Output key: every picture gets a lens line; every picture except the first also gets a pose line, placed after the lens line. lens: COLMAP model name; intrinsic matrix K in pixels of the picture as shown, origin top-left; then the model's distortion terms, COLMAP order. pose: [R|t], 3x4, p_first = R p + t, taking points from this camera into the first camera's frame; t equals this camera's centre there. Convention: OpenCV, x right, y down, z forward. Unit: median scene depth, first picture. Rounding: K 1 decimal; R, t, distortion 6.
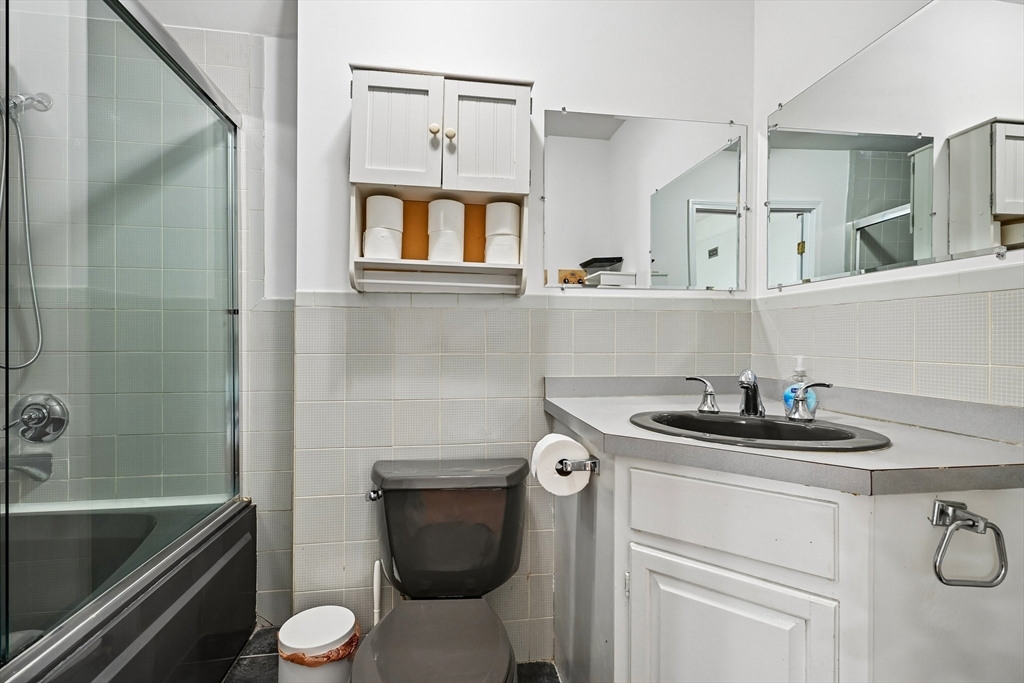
lens RADIAL K [[458.3, 0, 509.3], [0, 458.3, 343.1], [0, 0, 1]] dist [0.003155, -0.001065]
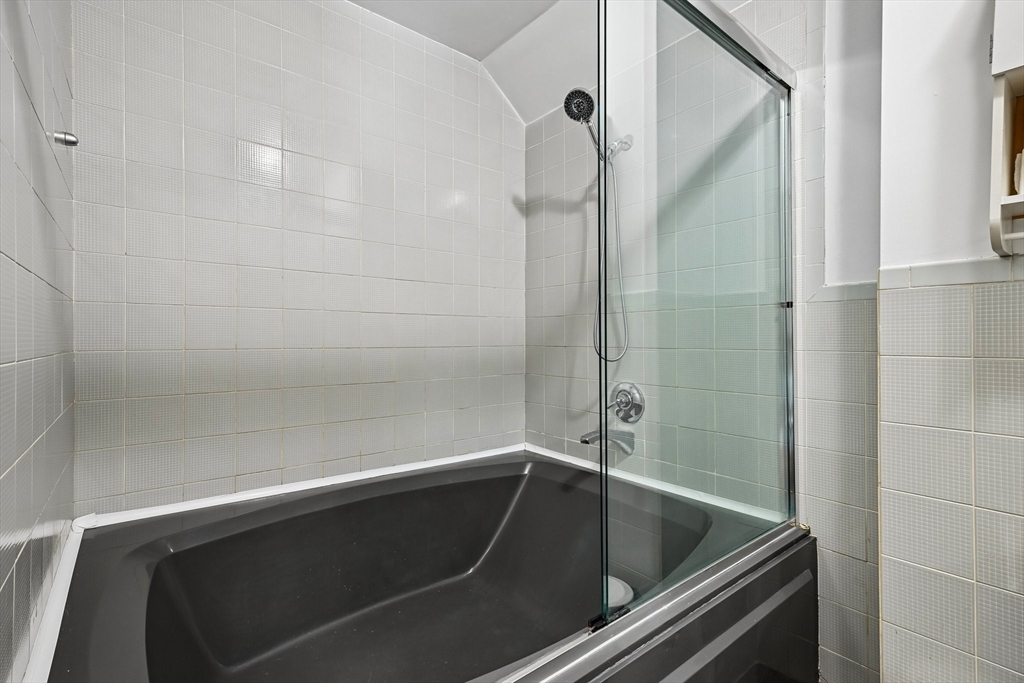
lens RADIAL K [[458.3, 0, 509.9], [0, 458.3, 339.1], [0, 0, 1]] dist [0.003155, -0.001065]
pose [[0.499191, -0.004946, -0.866478, -0.121158], [0.002186, 0.999988, -0.004448, -0.000381], [0.866489, 0.000326, 0.499196, 0.122943]]
